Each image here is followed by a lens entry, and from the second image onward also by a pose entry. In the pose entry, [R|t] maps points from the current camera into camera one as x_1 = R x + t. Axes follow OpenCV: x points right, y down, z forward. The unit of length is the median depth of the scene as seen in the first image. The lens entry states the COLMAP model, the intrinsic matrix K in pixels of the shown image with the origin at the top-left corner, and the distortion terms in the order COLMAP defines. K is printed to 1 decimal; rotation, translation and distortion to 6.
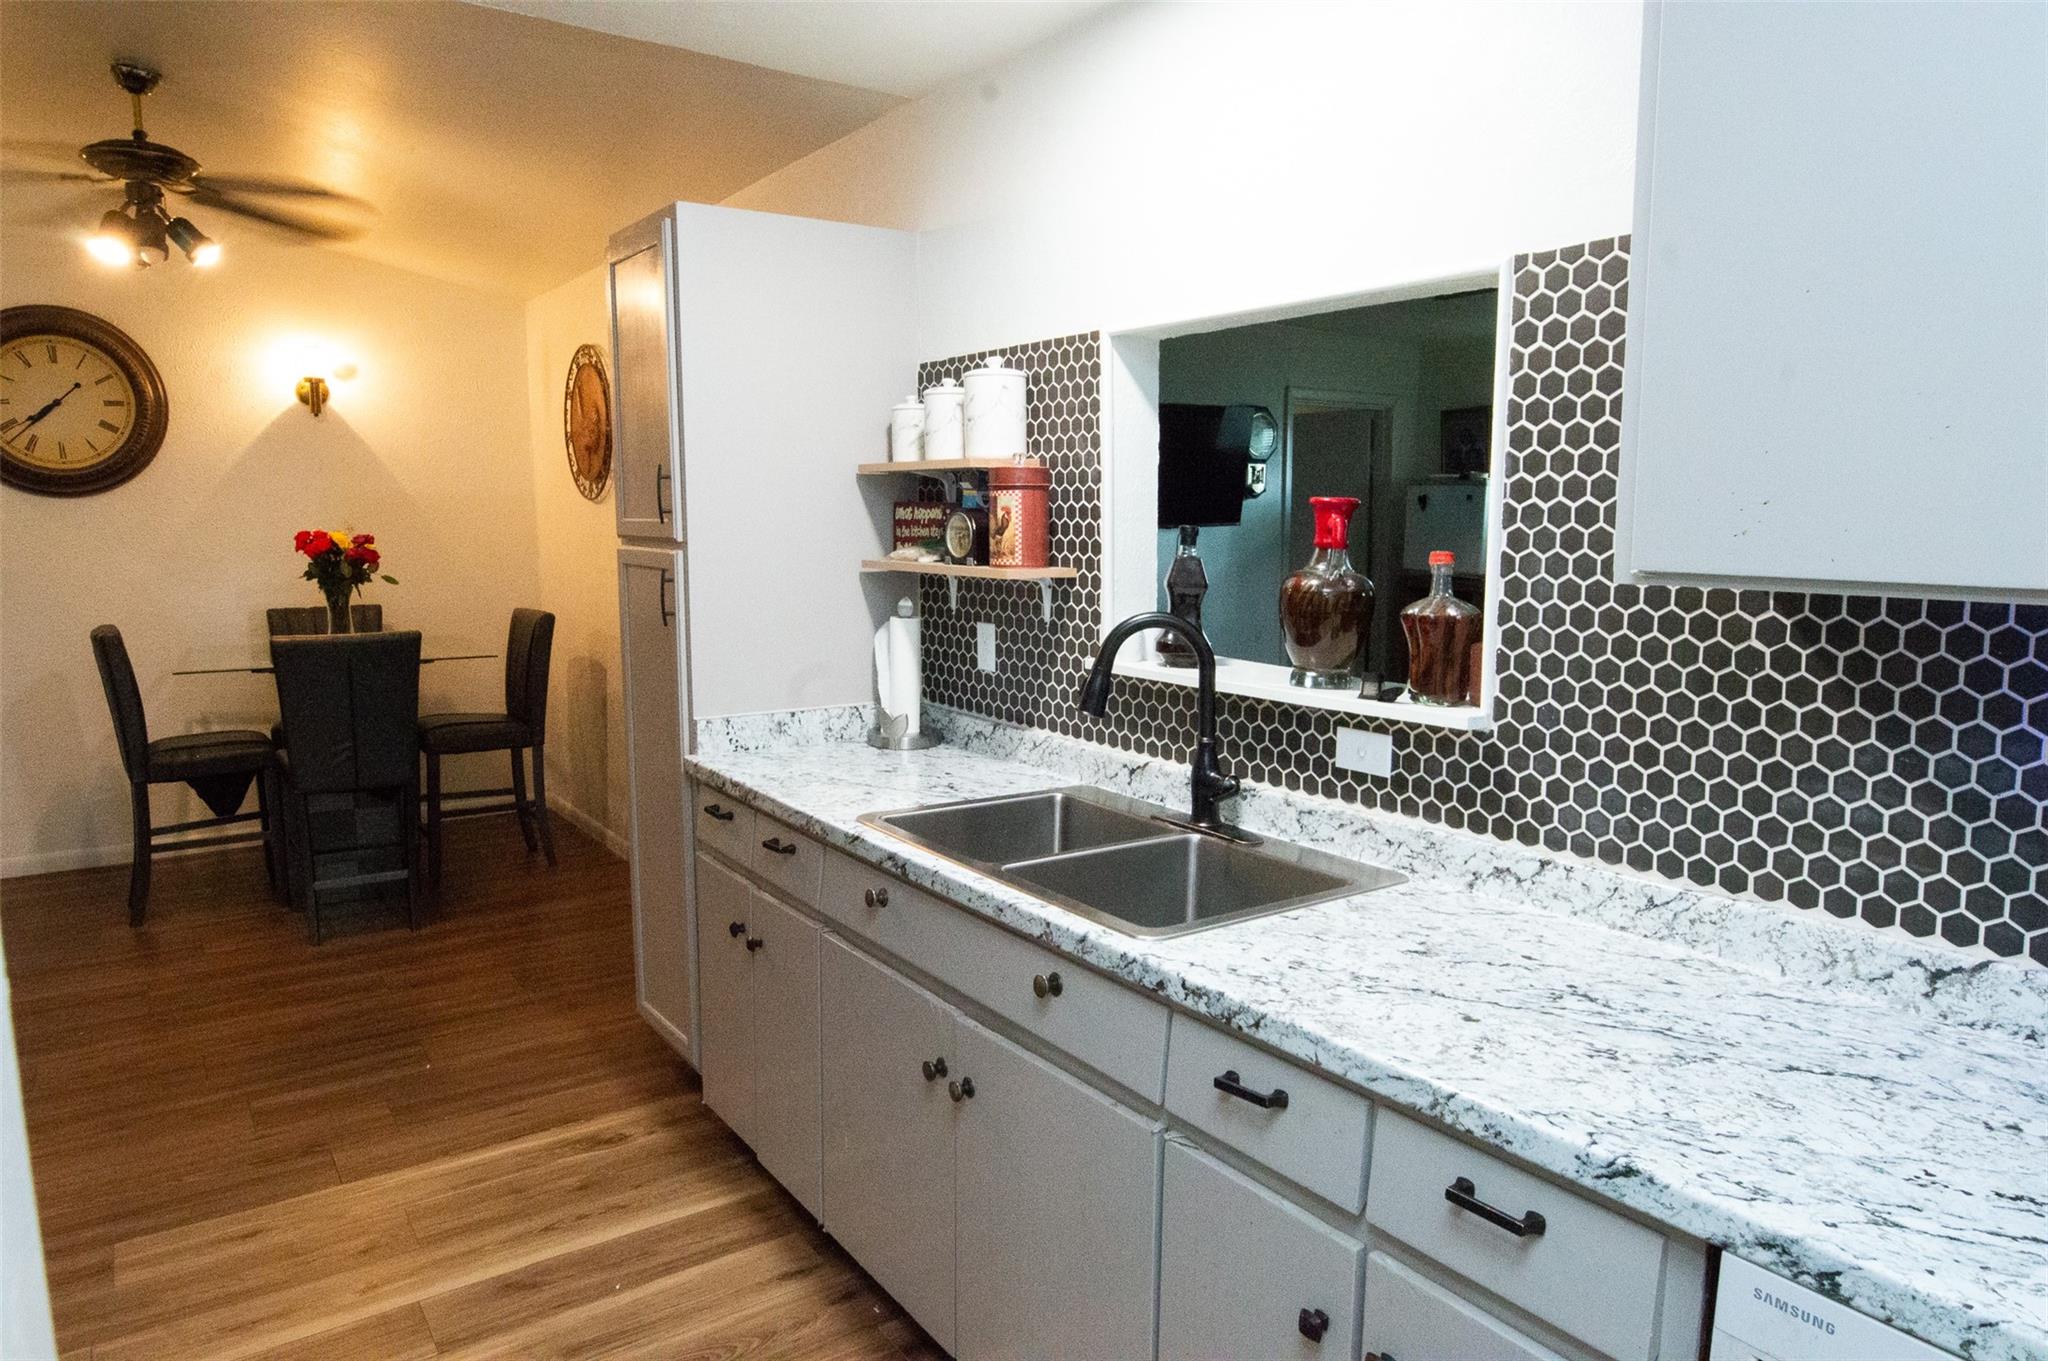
lens RADIAL K [[1277.4, 0, 1009.7], [0, 1277.4, 709.7], [0, 0, 1]] dist [-0.018904, -0.003353]
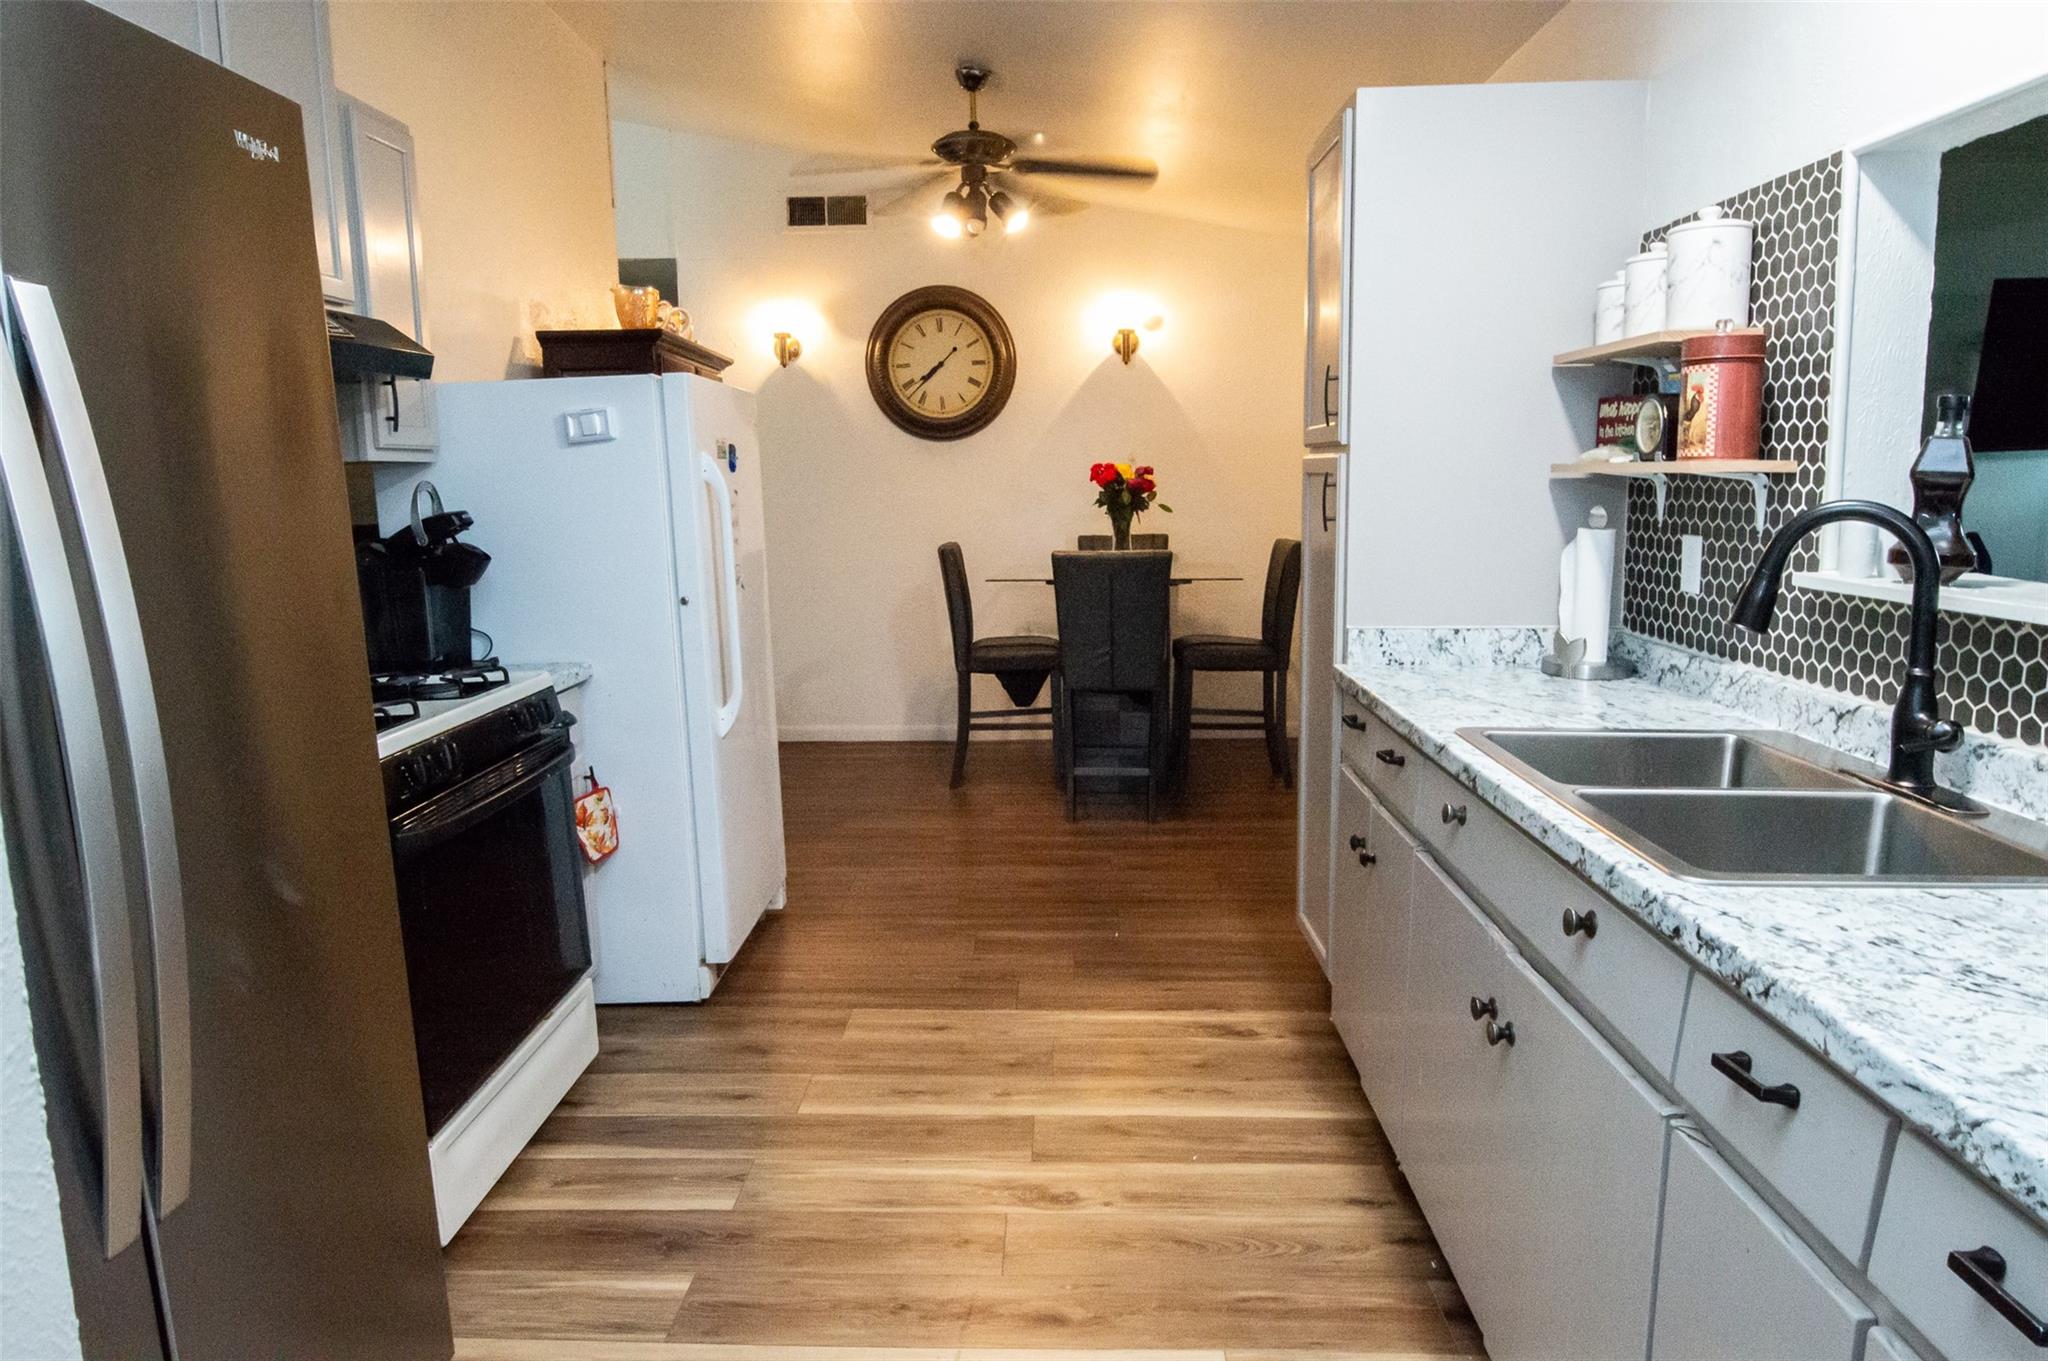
lens RADIAL K [[1277.4, 0, 1001.6], [0, 1277.4, 713.9], [0, 0, 1]] dist [-0.018904, -0.003353]
pose [[0.788622, 0.097062, -0.607169, 0.149138], [-0.078886, 0.995273, 0.056643, 0.039773], [0.609797, 0.003227, 0.792551, 0.063838]]
